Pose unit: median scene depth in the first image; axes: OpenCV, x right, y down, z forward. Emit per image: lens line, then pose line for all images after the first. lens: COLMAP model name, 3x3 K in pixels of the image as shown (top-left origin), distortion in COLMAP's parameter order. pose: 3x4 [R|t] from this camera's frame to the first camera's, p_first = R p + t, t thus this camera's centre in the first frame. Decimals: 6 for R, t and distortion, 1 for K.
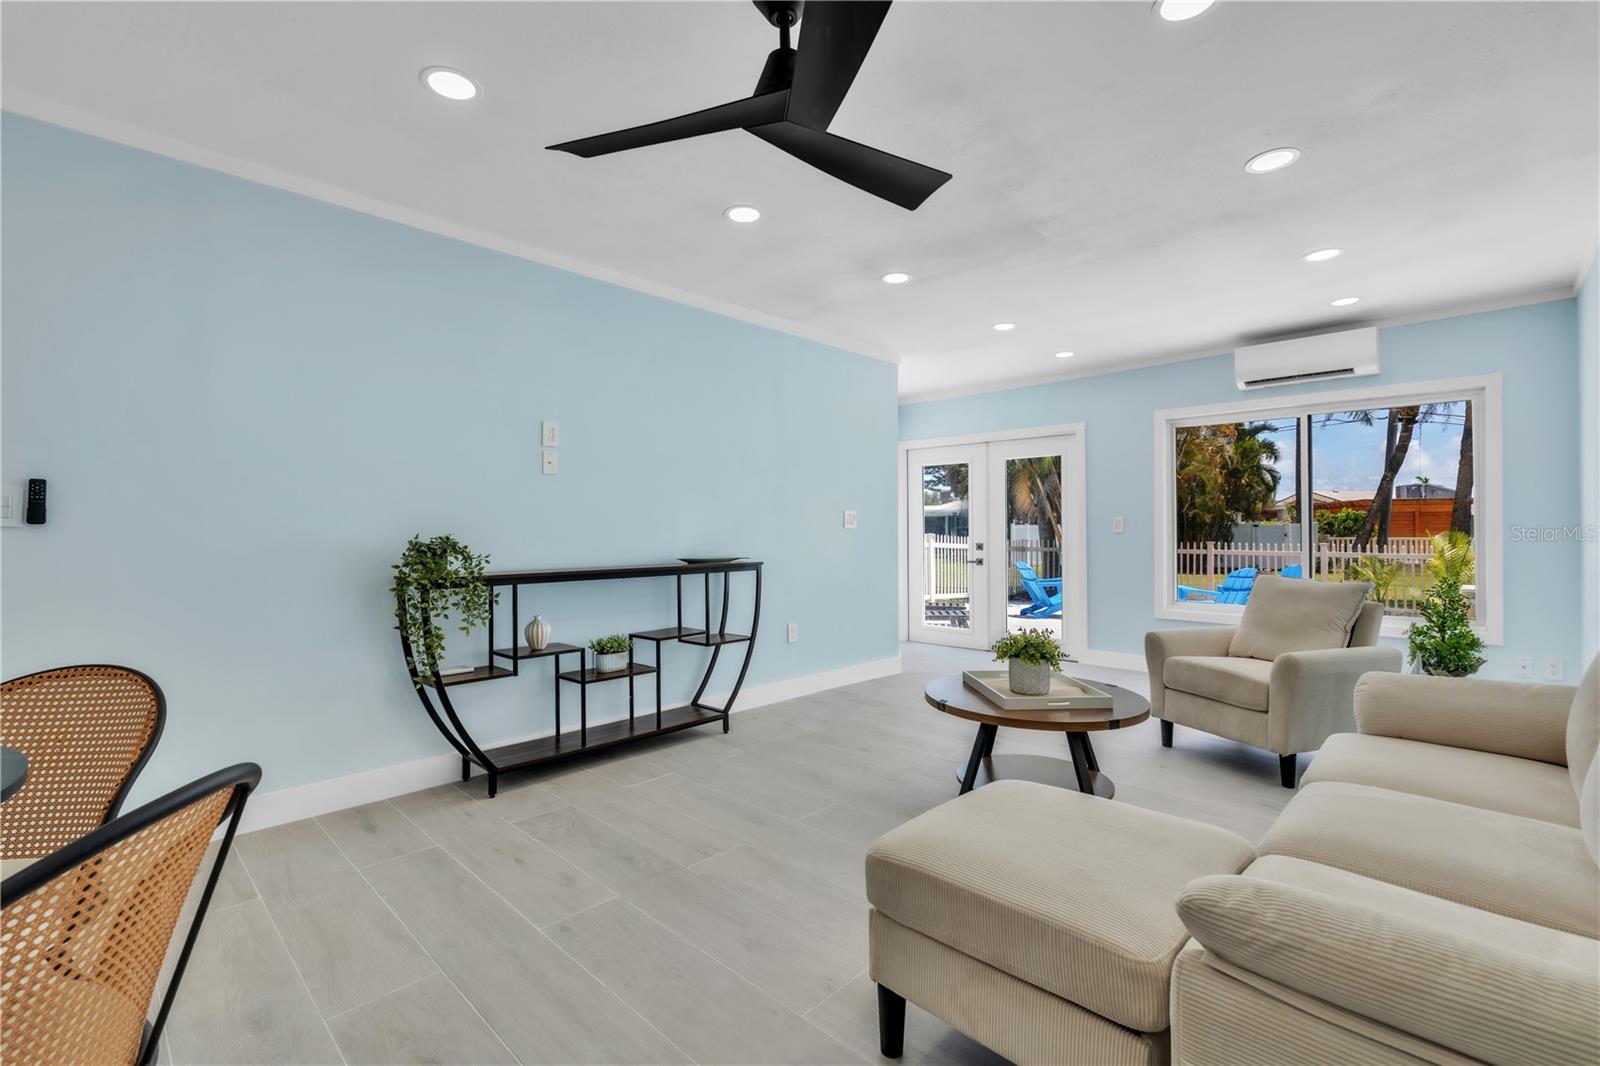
lens RADIAL K [[697.4, 0, 804.4], [0, 697.4, 524.0], [0, 0, 1]] dist [0.001658, 0.000529]
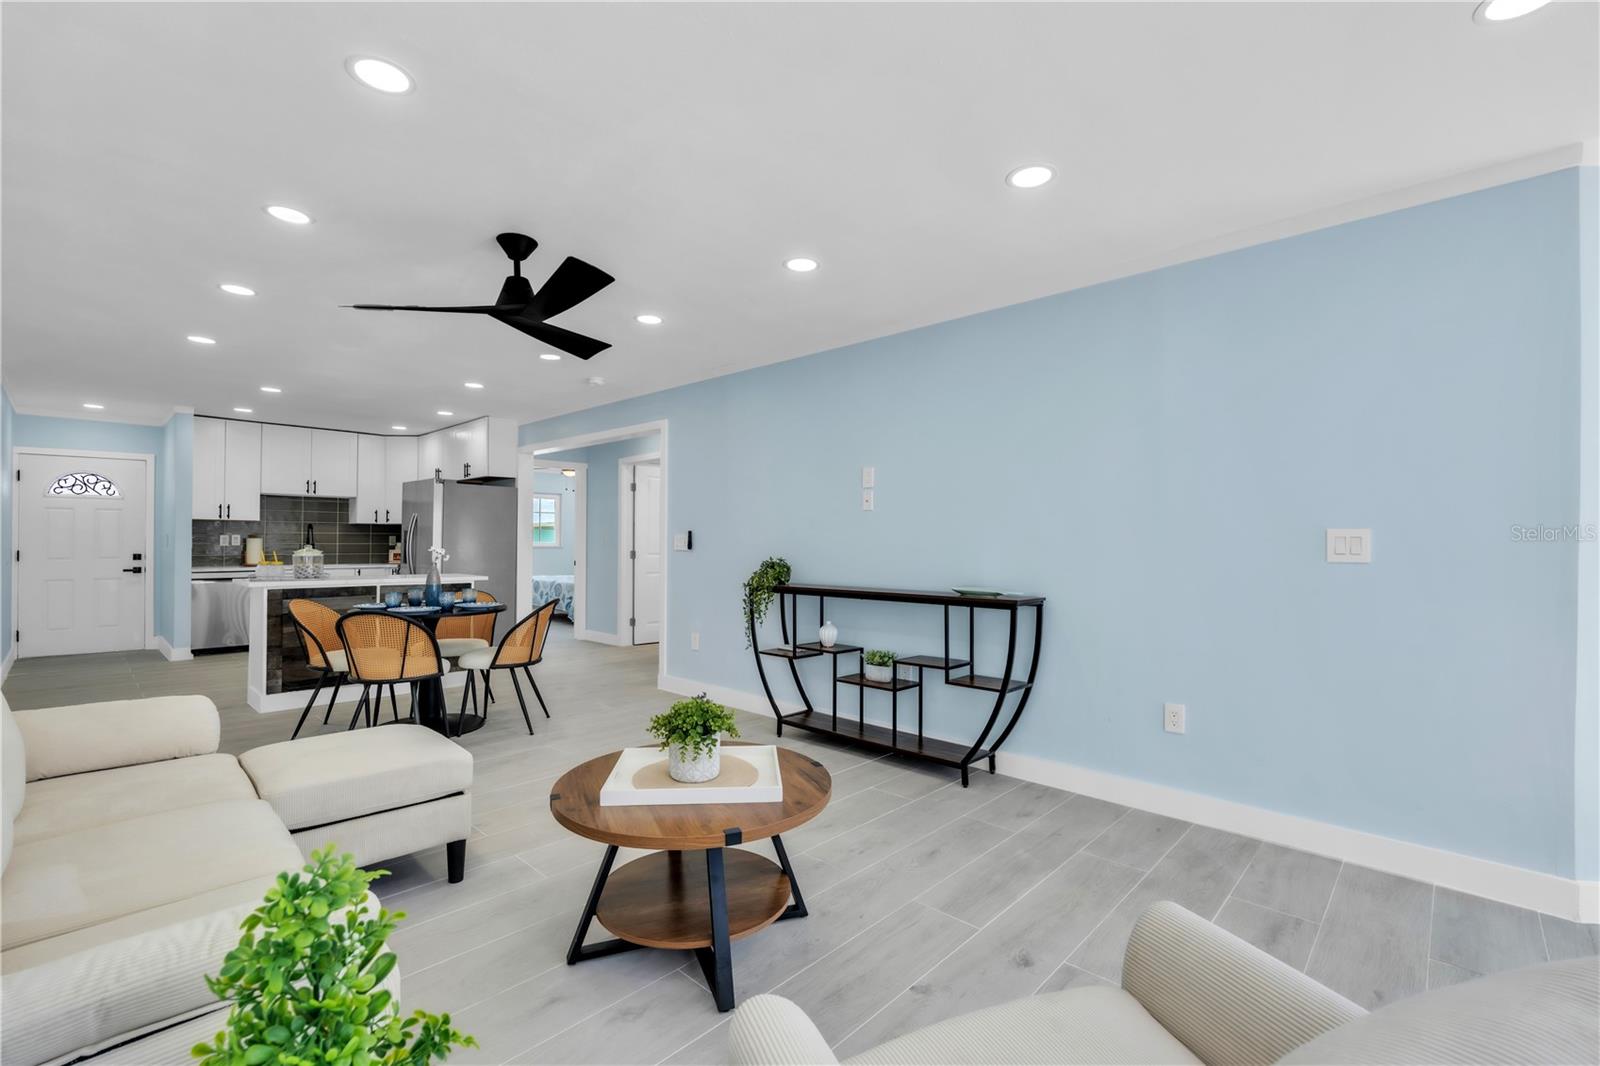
lens RADIAL K [[697.4, 0, 807.0], [0, 697.4, 538.9], [0, 0, 1]] dist [0.001658, 0.000529]
pose [[0.007378, -0.002365, -0.999970, 0.845910], [0.007941, 0.999966, -0.002307, -0.018832], [0.999941, -0.007923, 0.007397, 0.863242]]
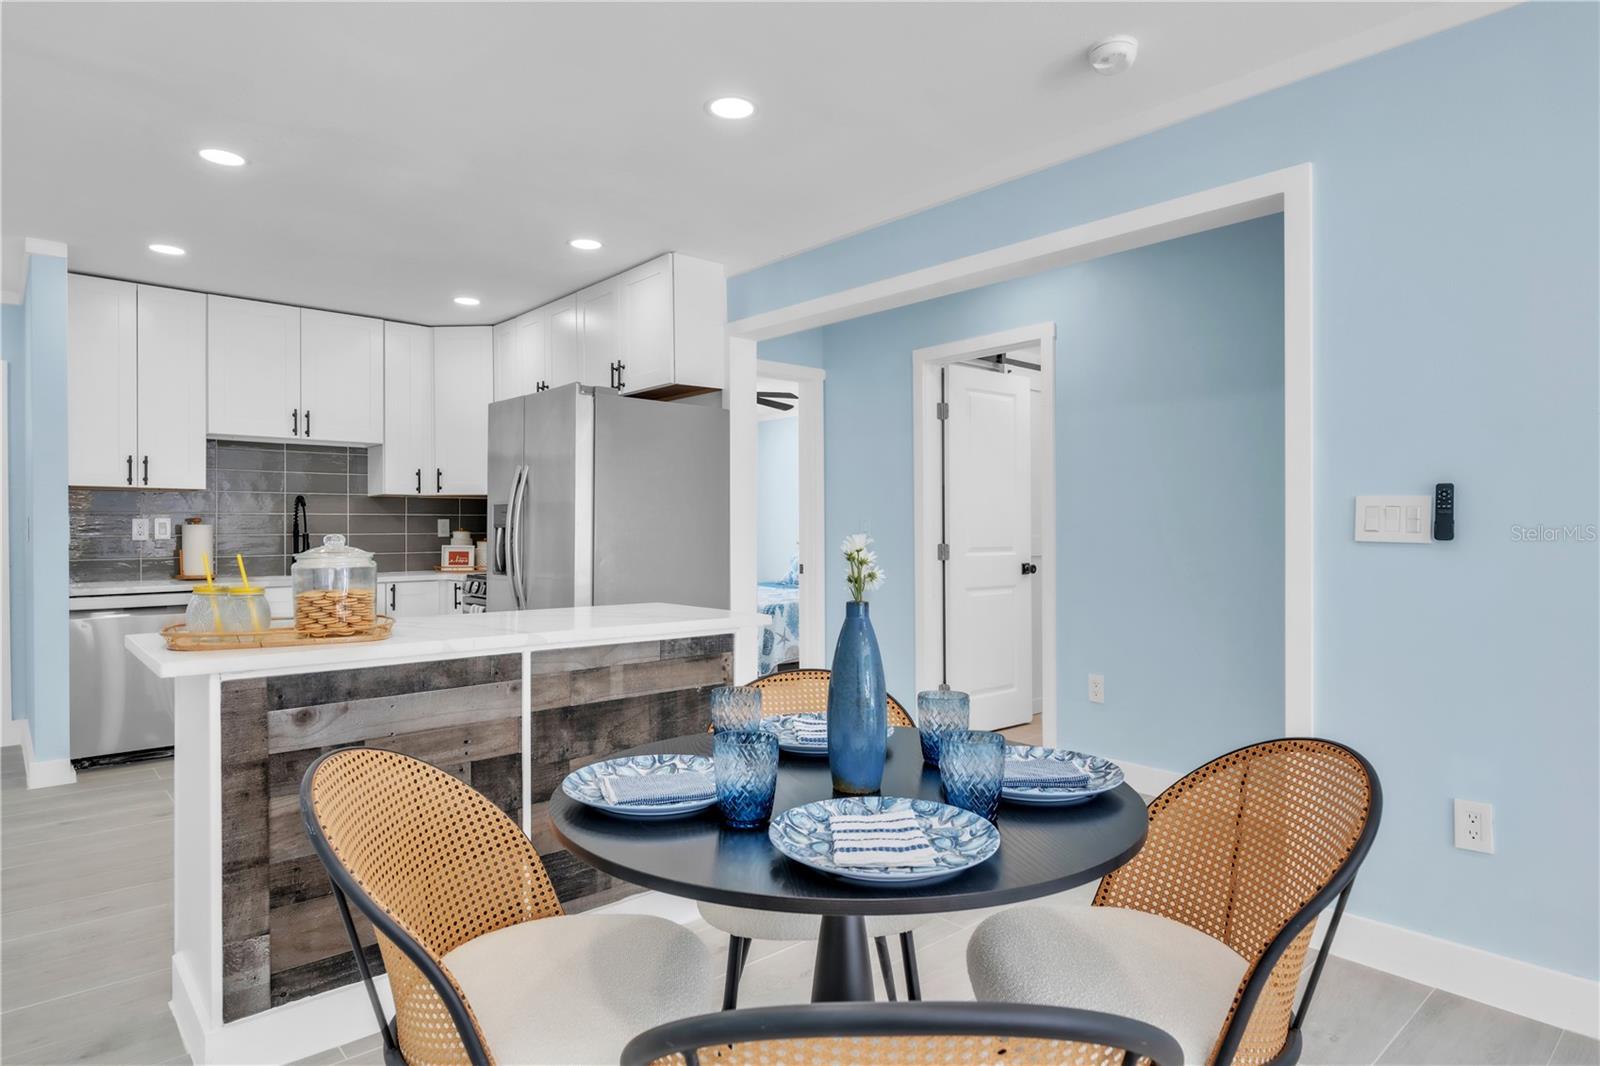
lens RADIAL K [[901.9, 0, 808.3], [0, 901.9, 535.3], [0, 0, 1]] dist [0.004615, 0.000793]
pose [[-0.075191, 0.008052, -0.997137, -0.011780], [0.016158, 0.999846, 0.006855, -0.017026], [0.997038, -0.015597, -0.075310, 0.212221]]
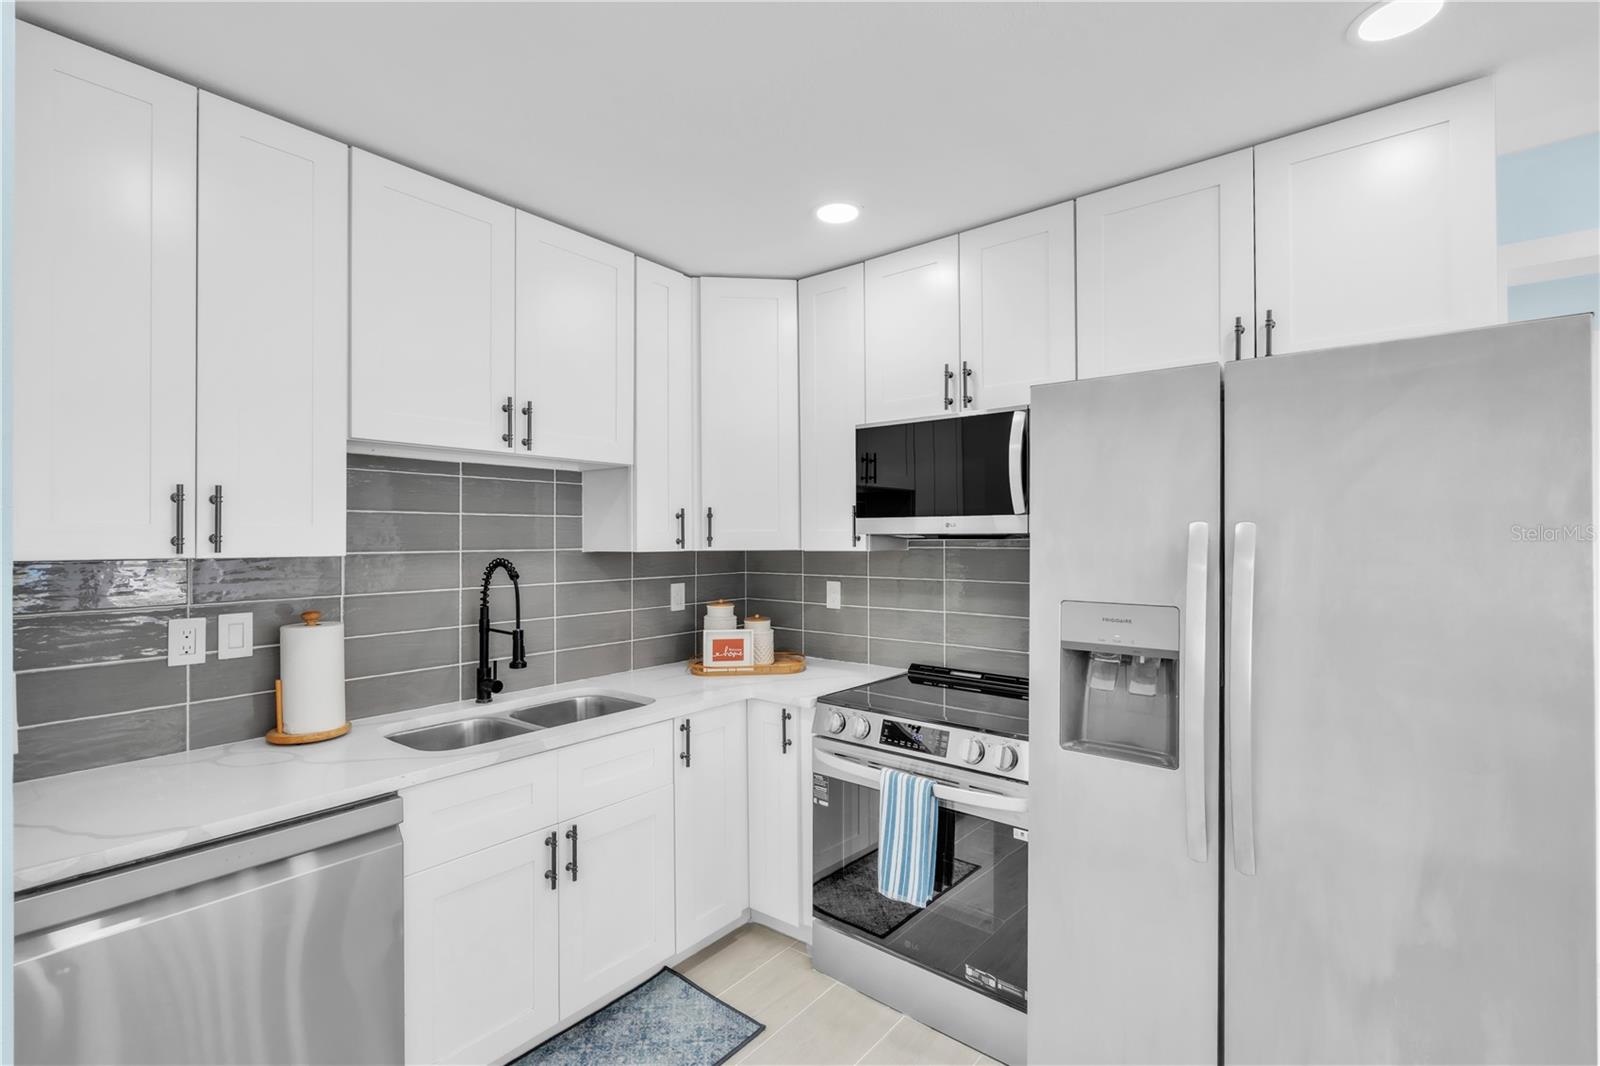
lens RADIAL K [[697.4, 0, 788.8], [0, 697.4, 535.7], [0, 0, 1]] dist [0.001658, 0.000529]
pose [[0.086725, 0.000519, -0.996232, -0.808155], [0.015204, 0.999883, 0.001844, -0.105208], [0.996116, -0.015307, 0.086707, -0.549793]]
